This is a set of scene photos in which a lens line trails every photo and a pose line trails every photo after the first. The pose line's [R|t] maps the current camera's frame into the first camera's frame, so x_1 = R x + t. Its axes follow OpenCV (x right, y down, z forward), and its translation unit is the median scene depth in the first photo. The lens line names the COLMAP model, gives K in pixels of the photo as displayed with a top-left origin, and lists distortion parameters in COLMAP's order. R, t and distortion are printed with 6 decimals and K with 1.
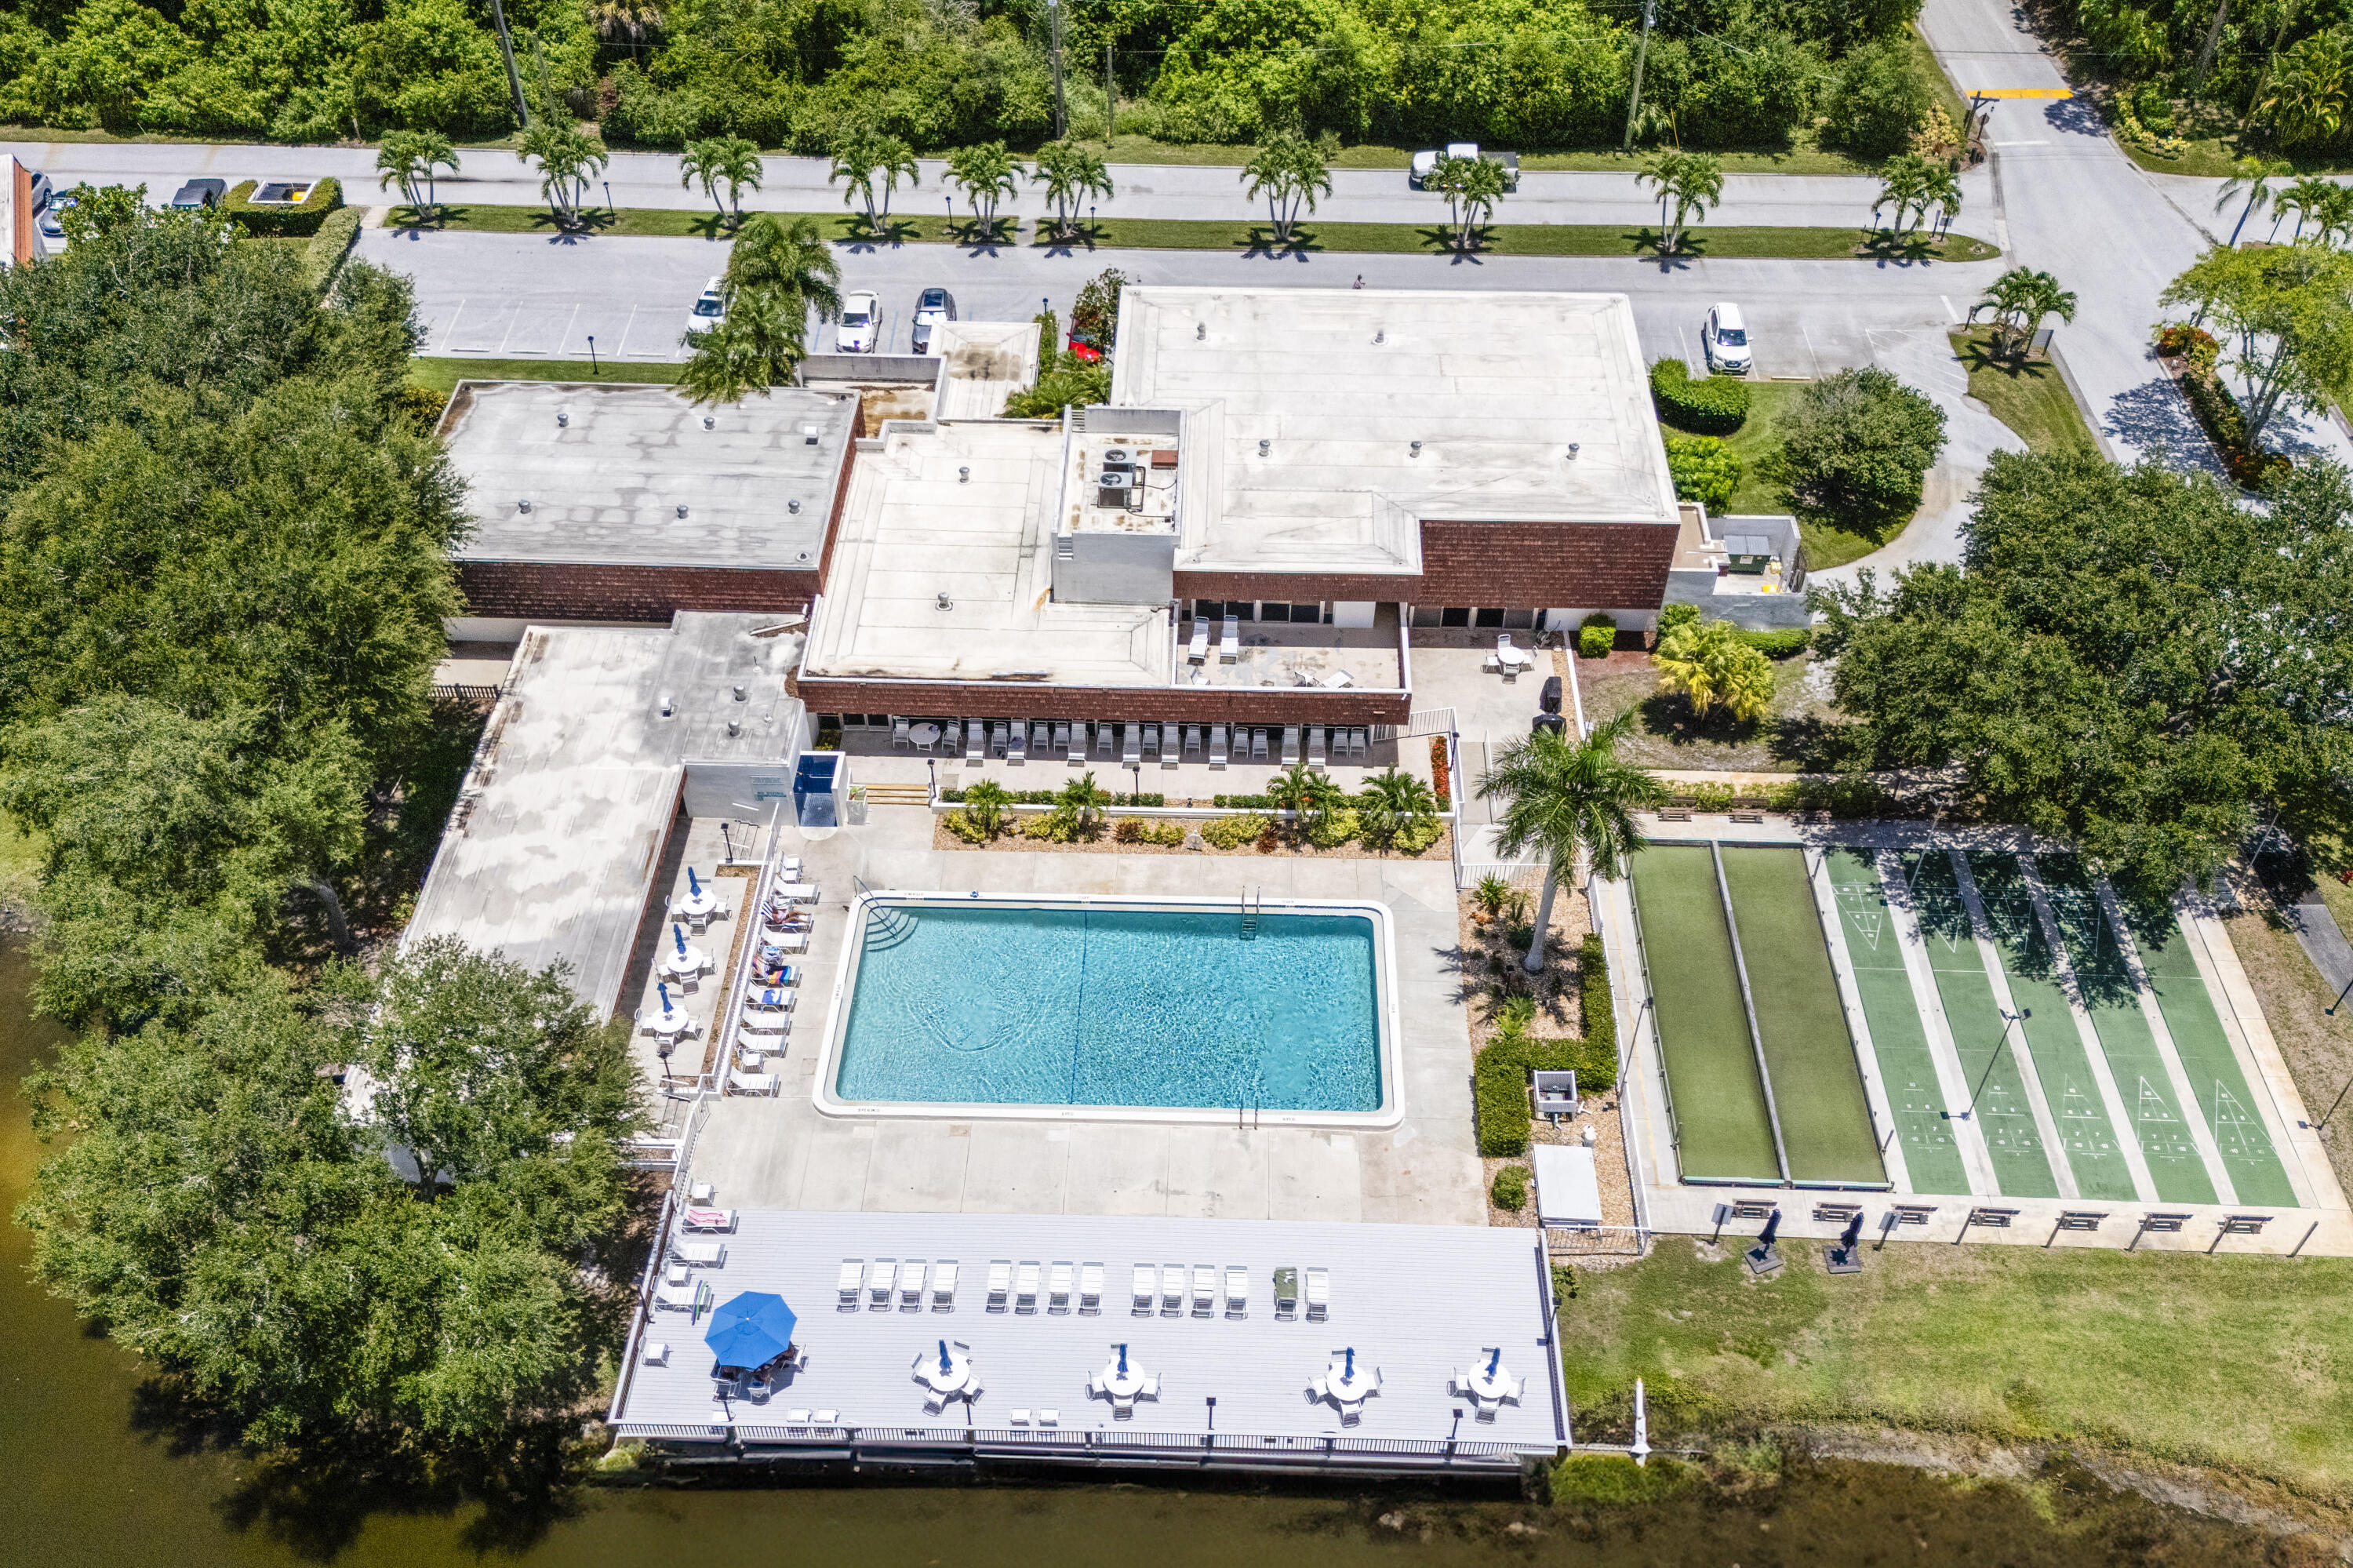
lens RADIAL K [[2017.2, 0, 1186.5], [0, 2017.2, 944.8], [0, 0, 1]] dist [0.112573, -0.140523]
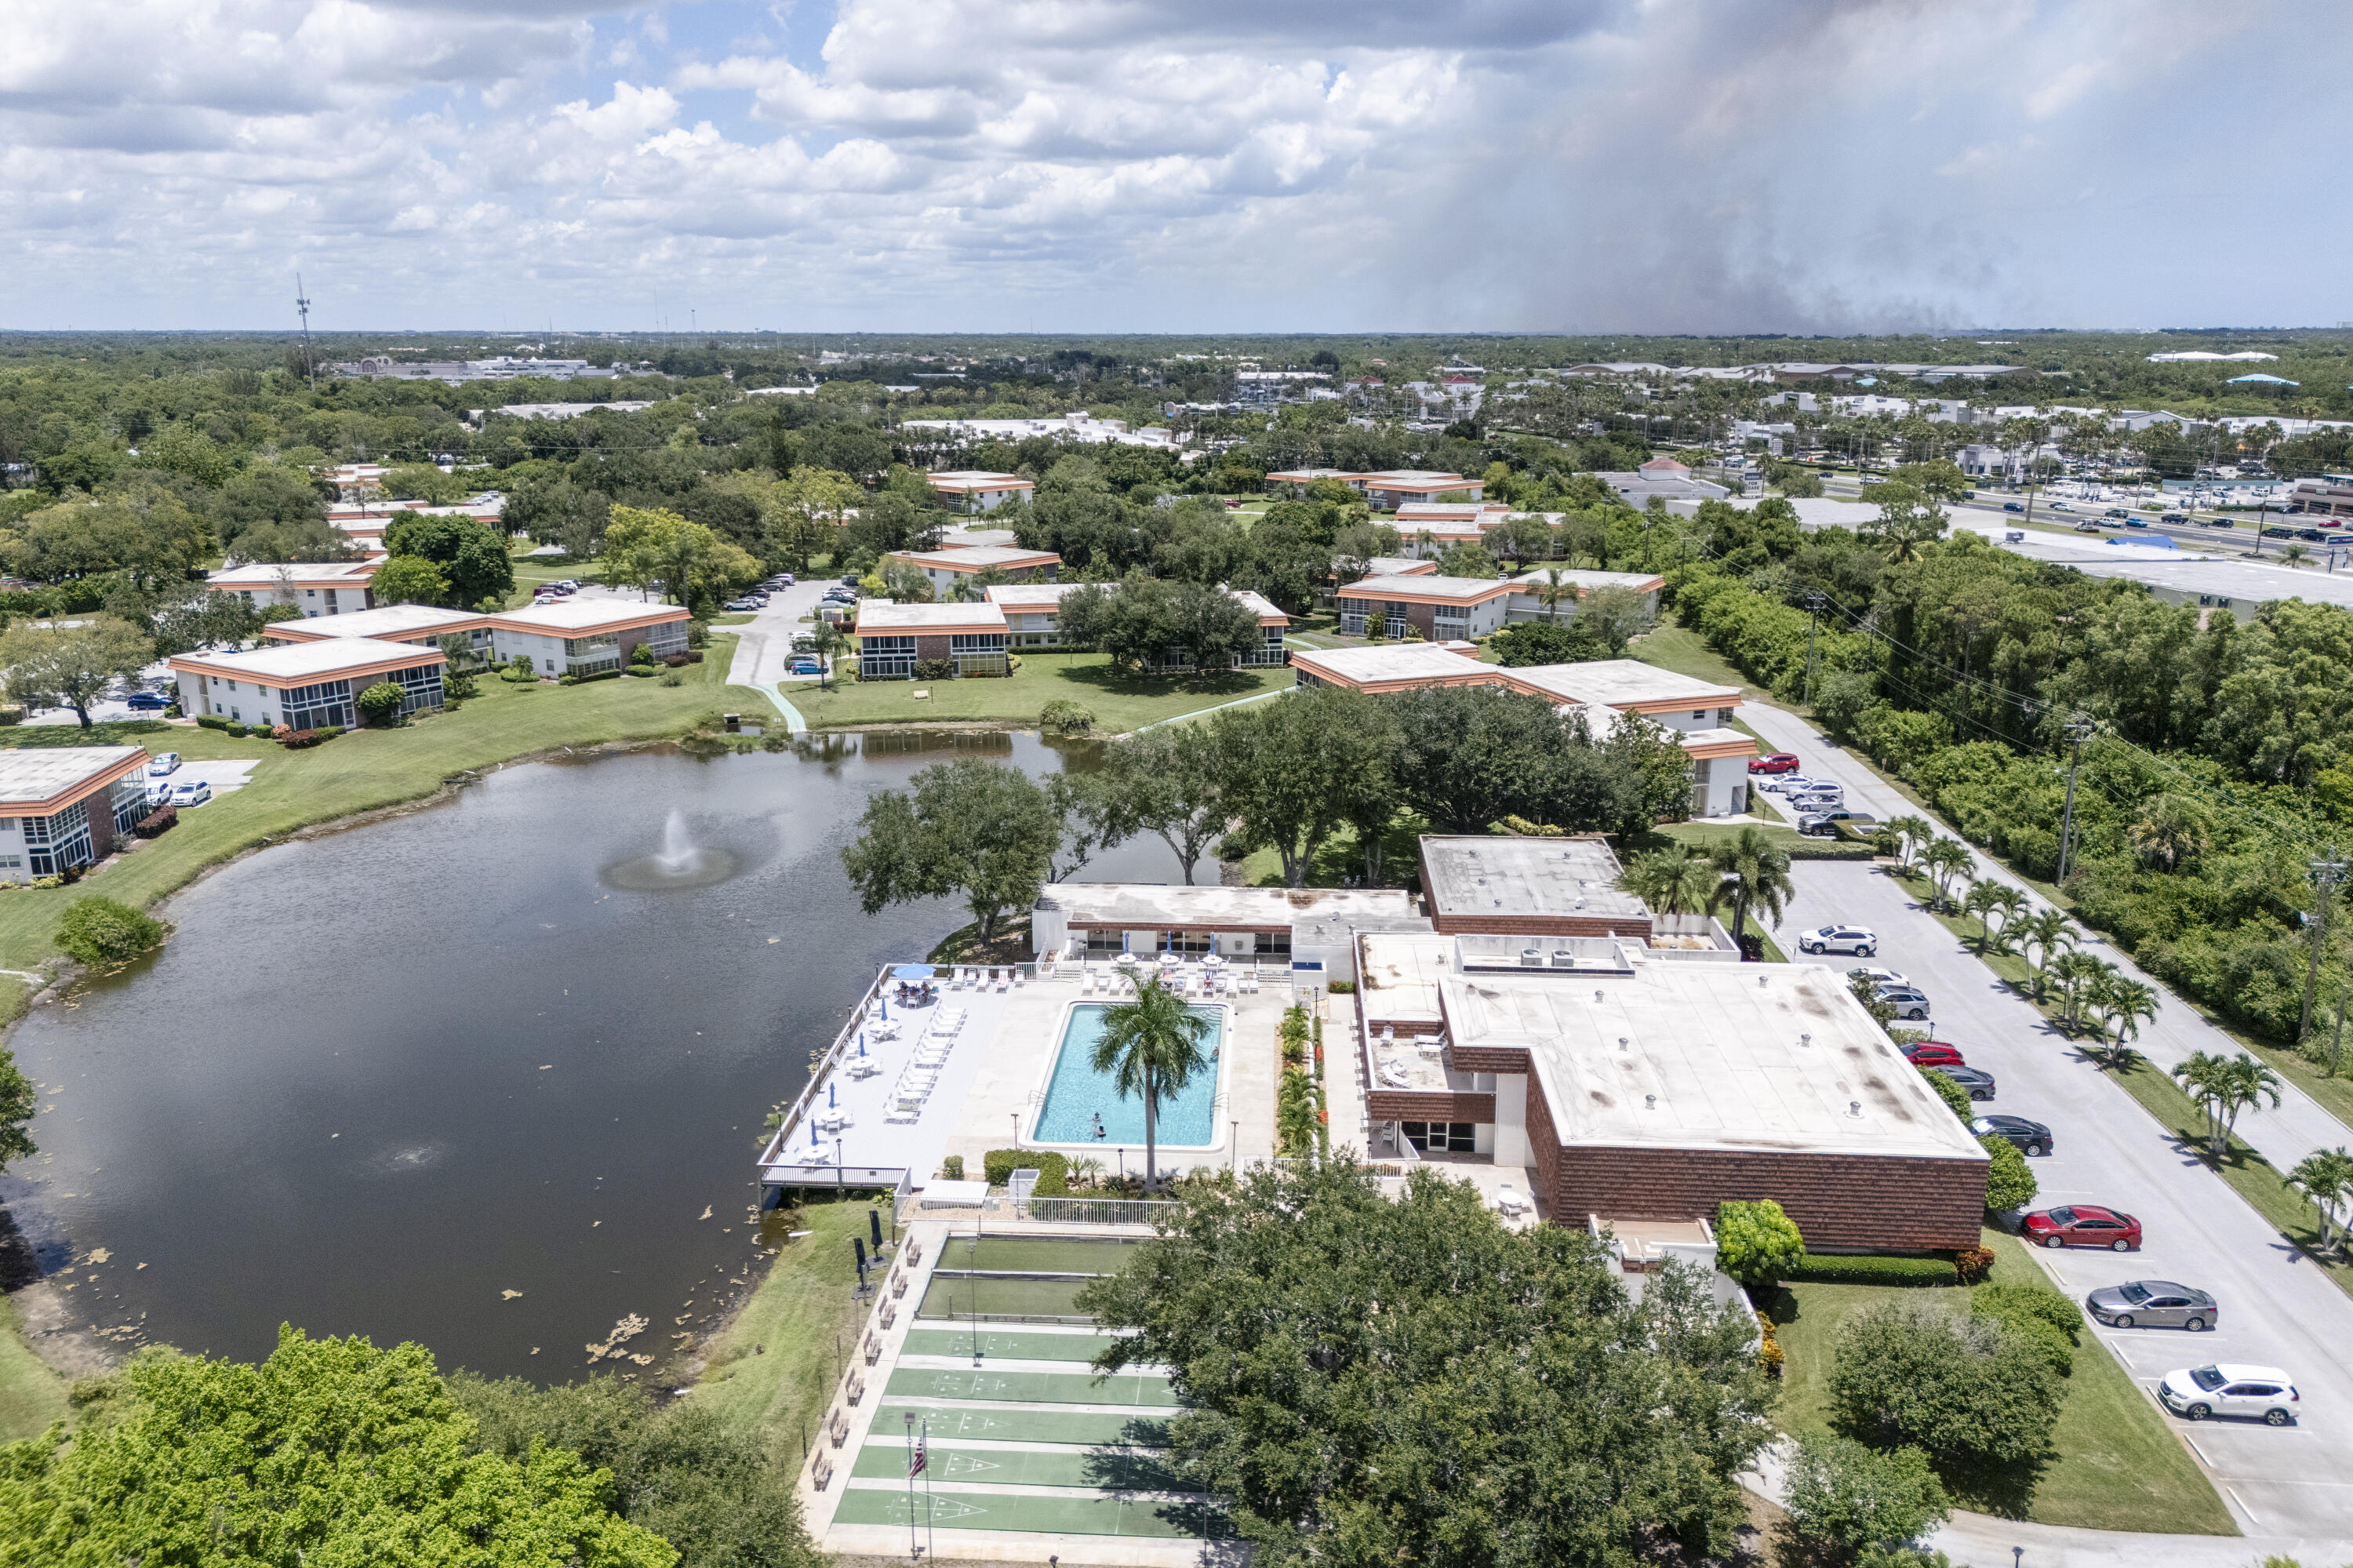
lens RADIAL K [[1725.7, 0, 1176.1], [0, 1725.7, 819.2], [0, 0, 1]] dist [0.085863, -0.080796]
pose [[-0.038084, 0.264959, -0.963507, 1.136981], [-0.725232, 0.655997, 0.209061, -0.379143], [0.687450, 0.706728, 0.167174, 0.606656]]
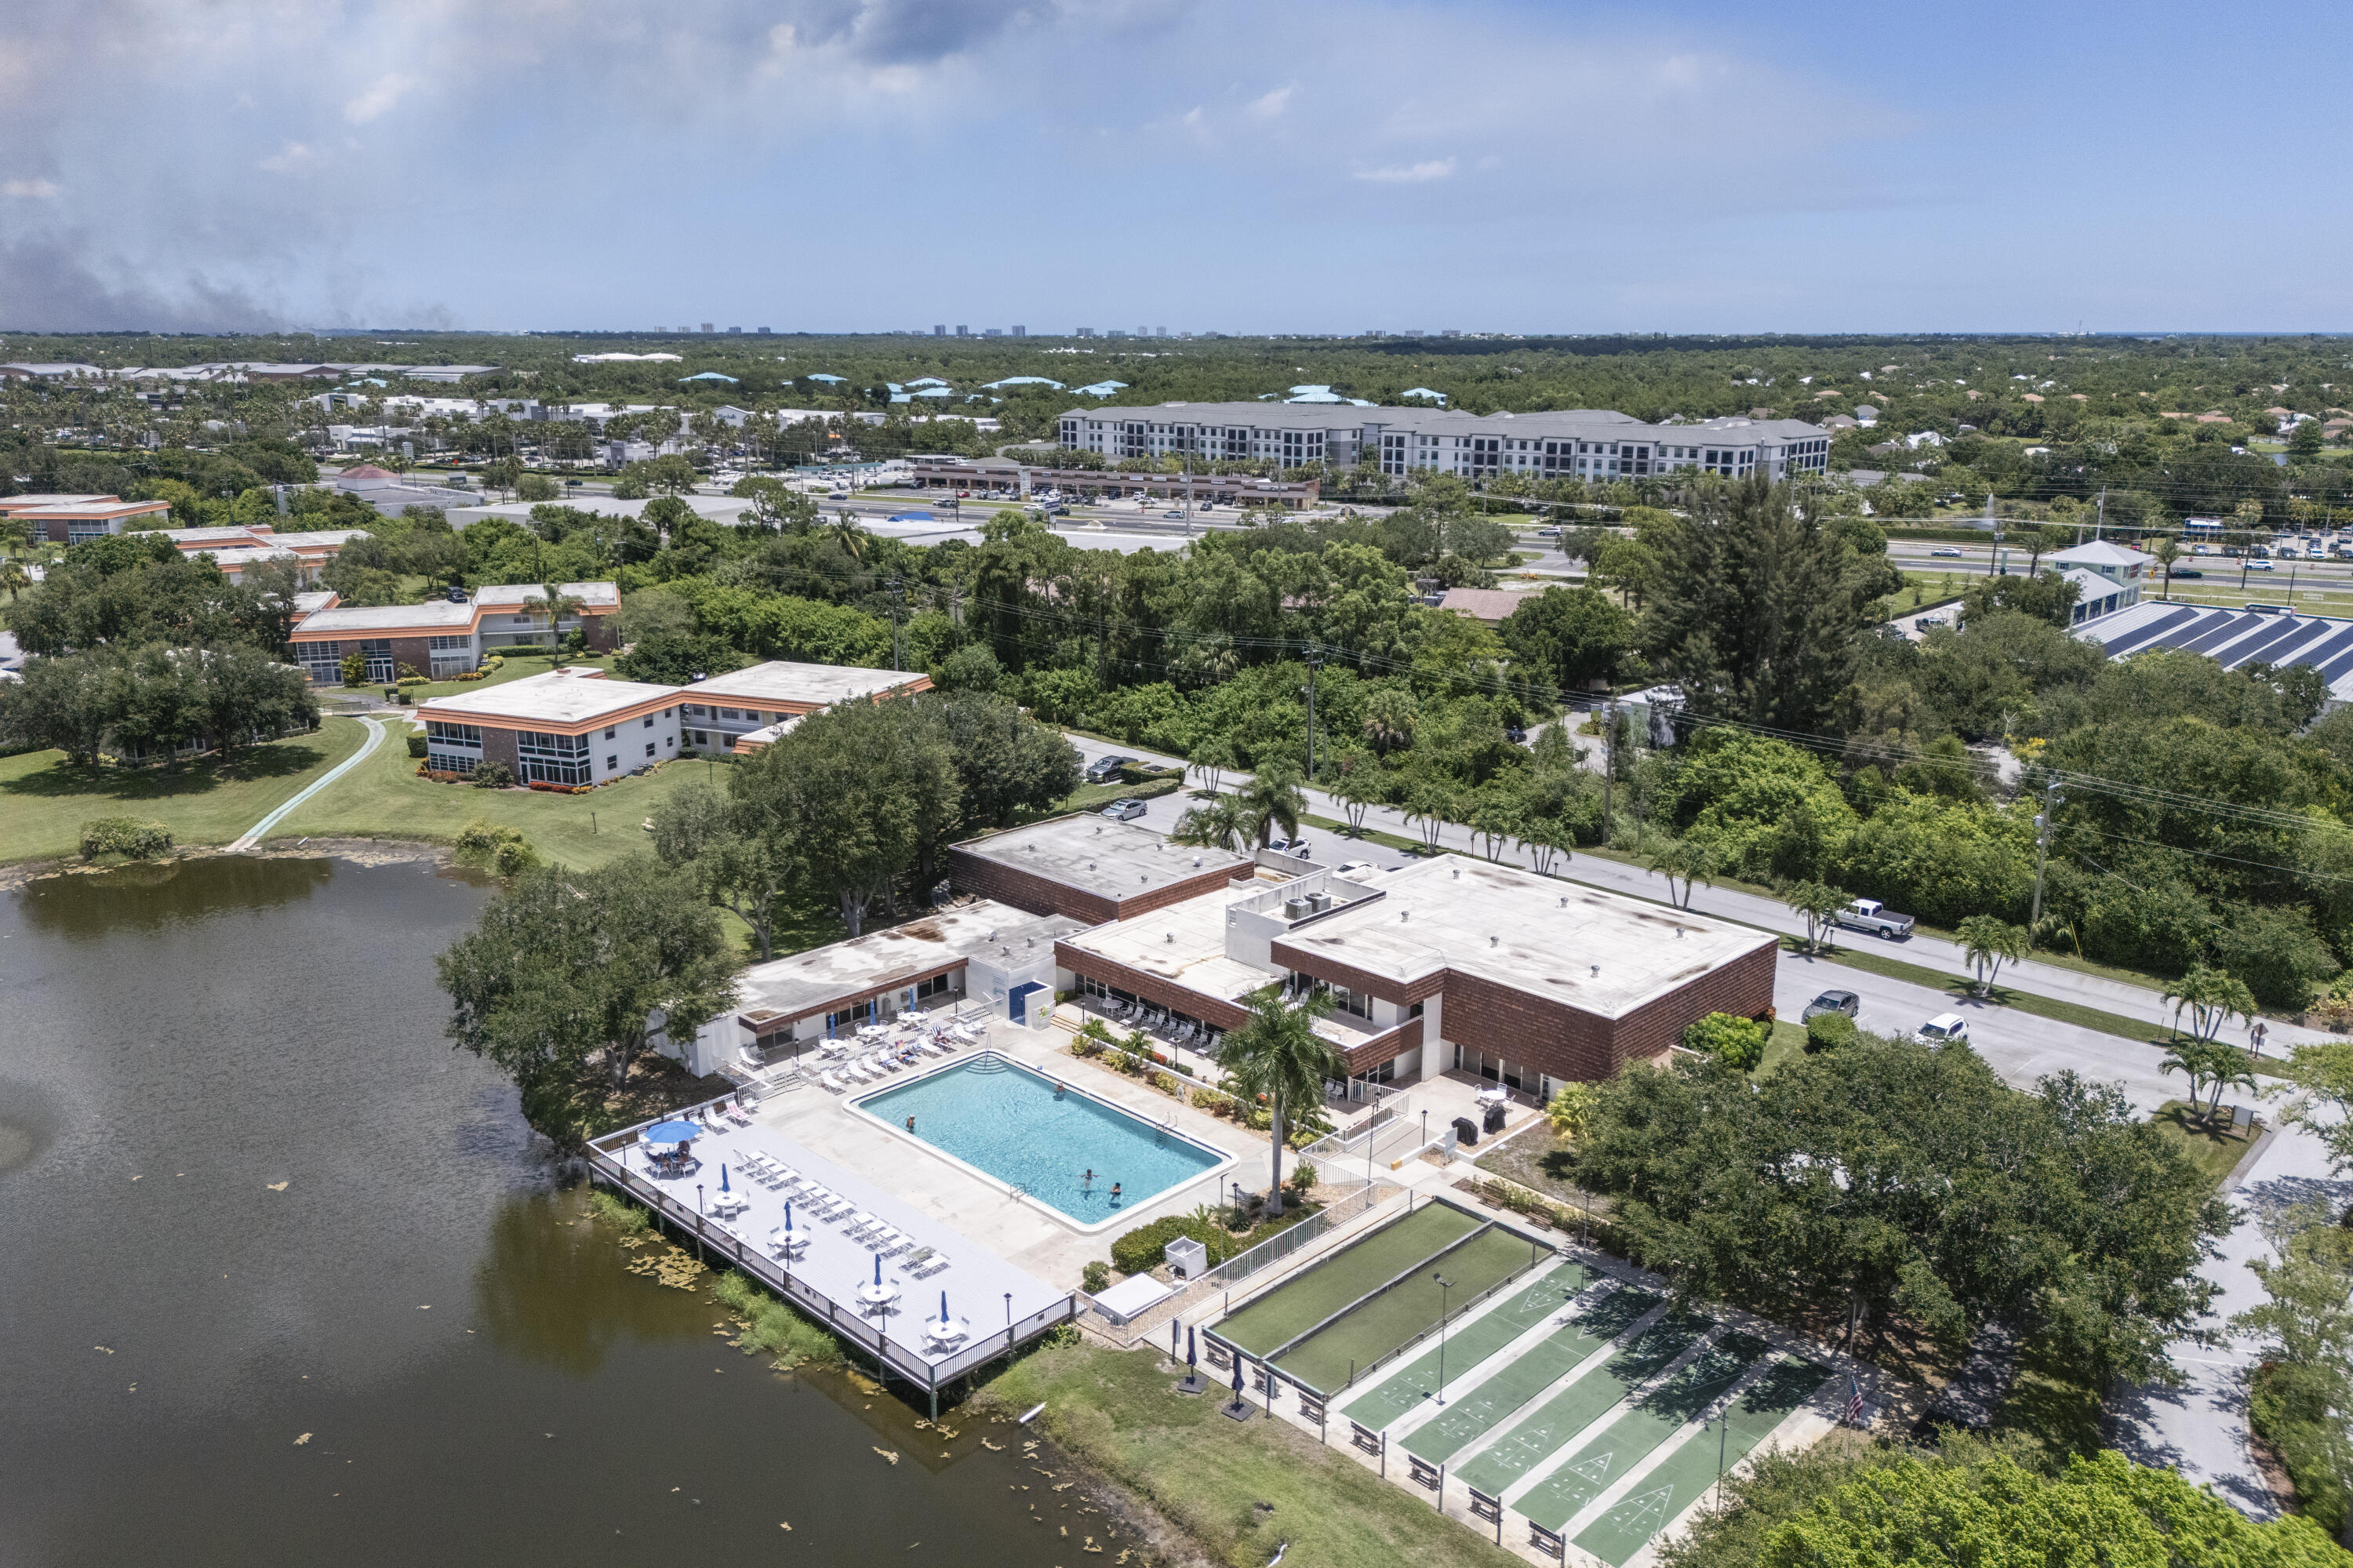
lens RADIAL K [[1725.7, 0, 1176.1], [0, 1725.7, 819.2], [0, 0, 1]] dist [0.085863, -0.080796]
pose [[0.727633, 0.180906, -0.661682, 0.769838], [-0.496006, 0.805069, -0.325335, 0.189895], [0.473845, 0.564922, 0.675525, 0.066749]]
